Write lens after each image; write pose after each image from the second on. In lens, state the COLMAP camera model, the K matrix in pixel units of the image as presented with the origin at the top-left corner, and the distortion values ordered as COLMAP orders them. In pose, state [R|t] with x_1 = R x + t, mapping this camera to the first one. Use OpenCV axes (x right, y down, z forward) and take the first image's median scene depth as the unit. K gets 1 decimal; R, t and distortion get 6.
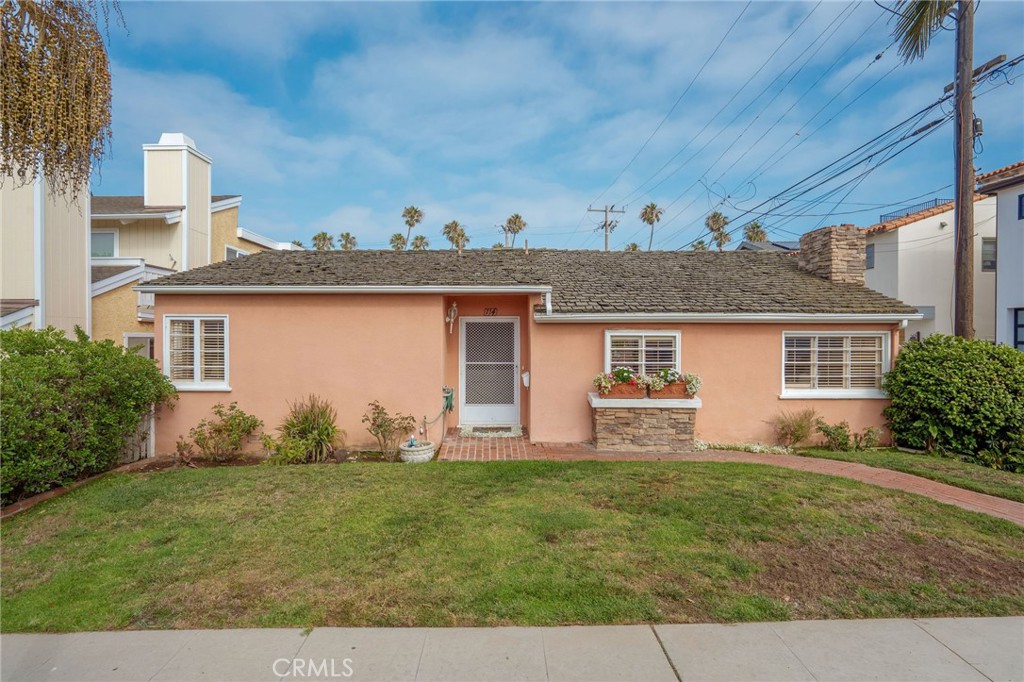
lens RADIAL K [[528.4, 0, 510.1], [0, 528.4, 328.8], [0, 0, 1]] dist [-0.012664, 0.000863]
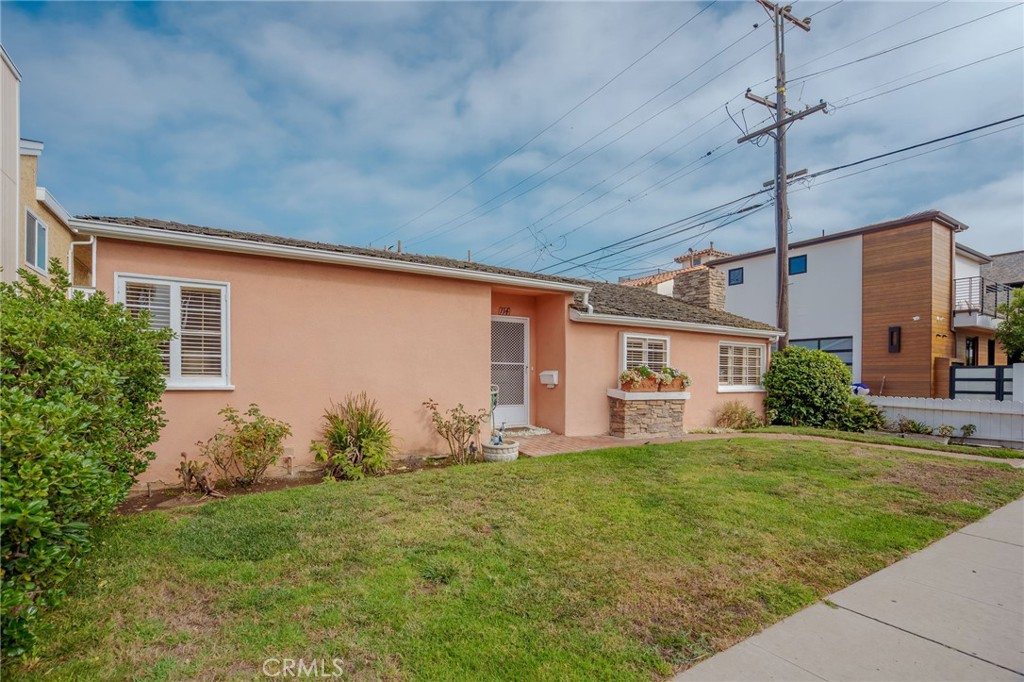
lens RADIAL K [[476.8, 0, 513.6], [0, 476.8, 370.0], [0, 0, 1]] dist [-0.029454, 0.000432]
pose [[0.859901, 0.011184, 0.510338, -0.528495], [-0.015317, 0.999875, 0.003897, 0.082437], [-0.510230, -0.011168, 0.859965, 0.257081]]
